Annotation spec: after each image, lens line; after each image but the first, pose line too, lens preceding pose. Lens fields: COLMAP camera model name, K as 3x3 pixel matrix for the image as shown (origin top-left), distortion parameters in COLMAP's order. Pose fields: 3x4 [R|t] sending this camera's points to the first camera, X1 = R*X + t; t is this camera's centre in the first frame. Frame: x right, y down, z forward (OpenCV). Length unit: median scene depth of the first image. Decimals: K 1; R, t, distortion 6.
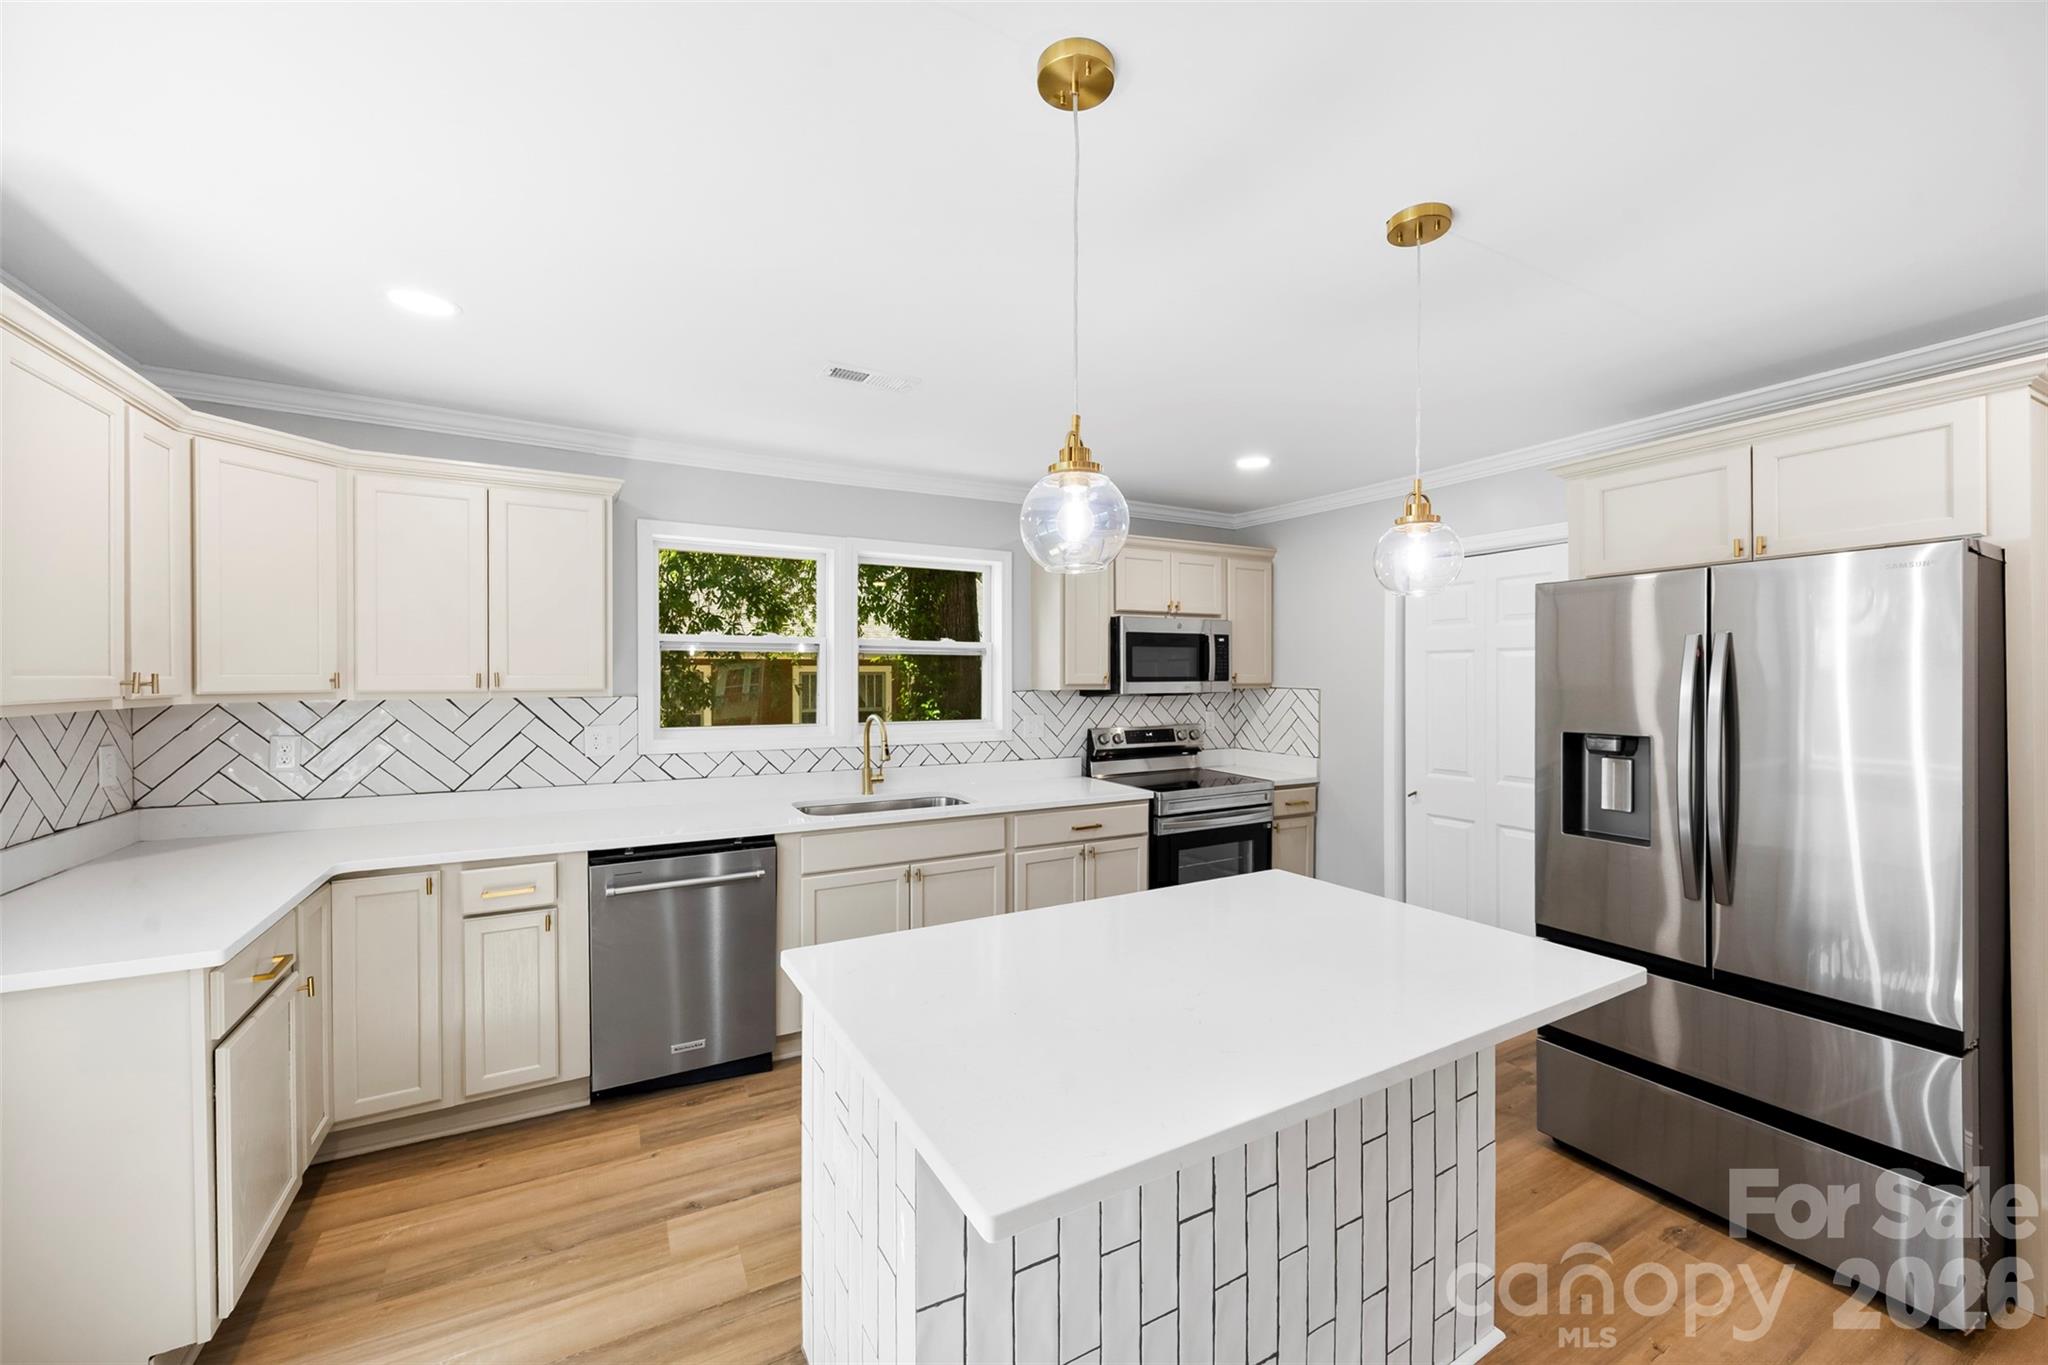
lens RADIAL K [[793.0, 0, 1032.0], [0, 793.0, 676.8], [0, 0, 1]] dist [0.000842, 0.000062]
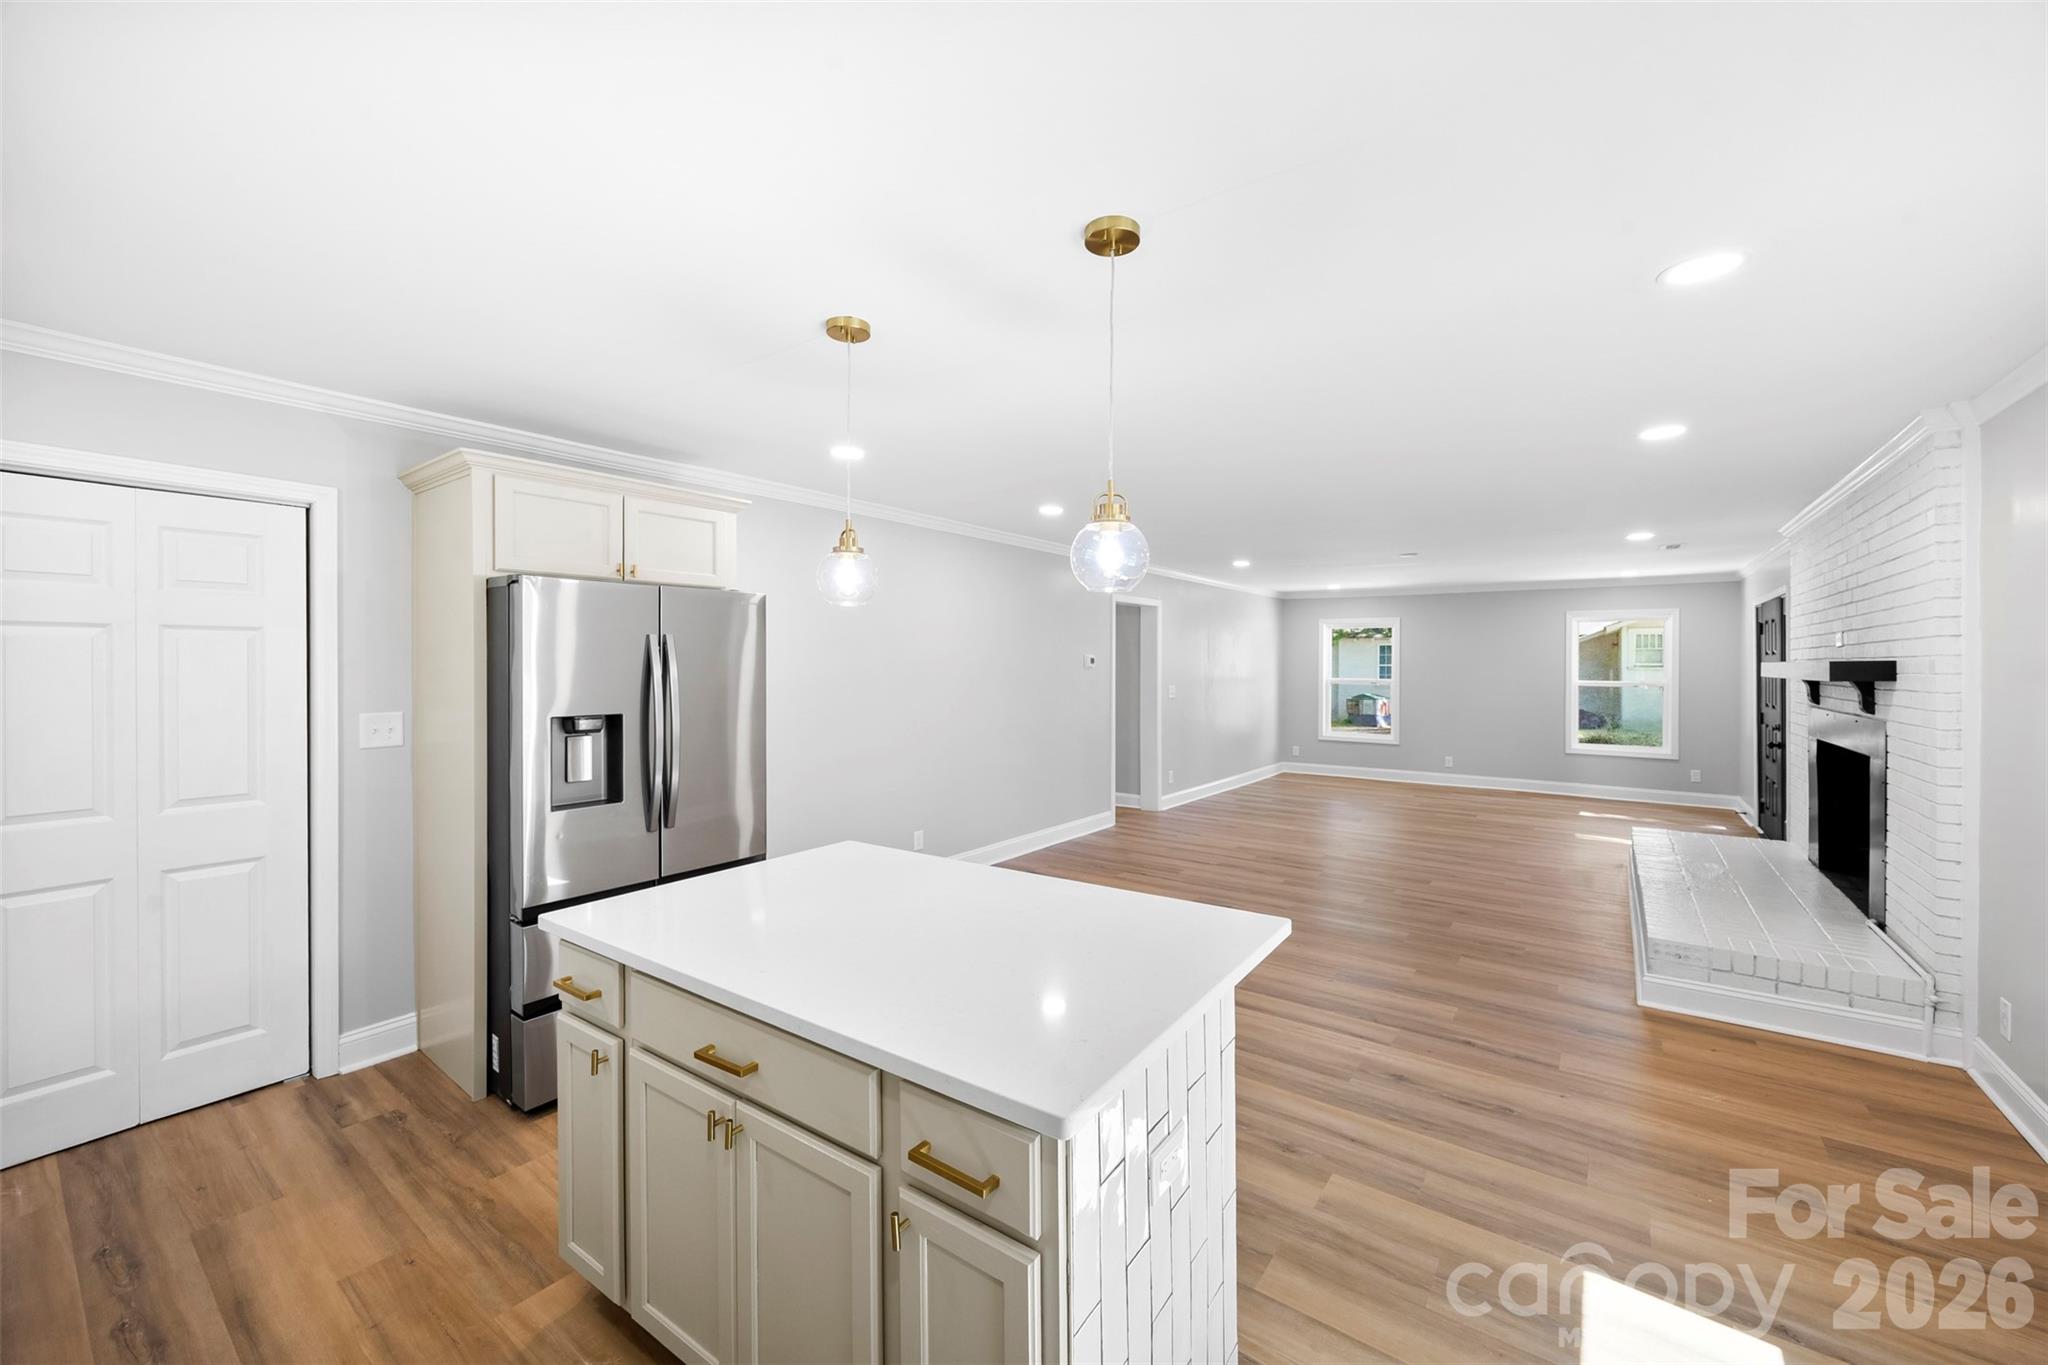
lens RADIAL K [[793.0, 0, 1032.7], [0, 793.0, 673.9], [0, 0, 1]] dist [0.000842, 0.000062]
pose [[-0.424013, -0.011231, 0.905586, -0.554971], [-0.001676, 0.999931, 0.011616, -0.002170], [-0.905654, 0.003408, -0.424003, 0.826724]]
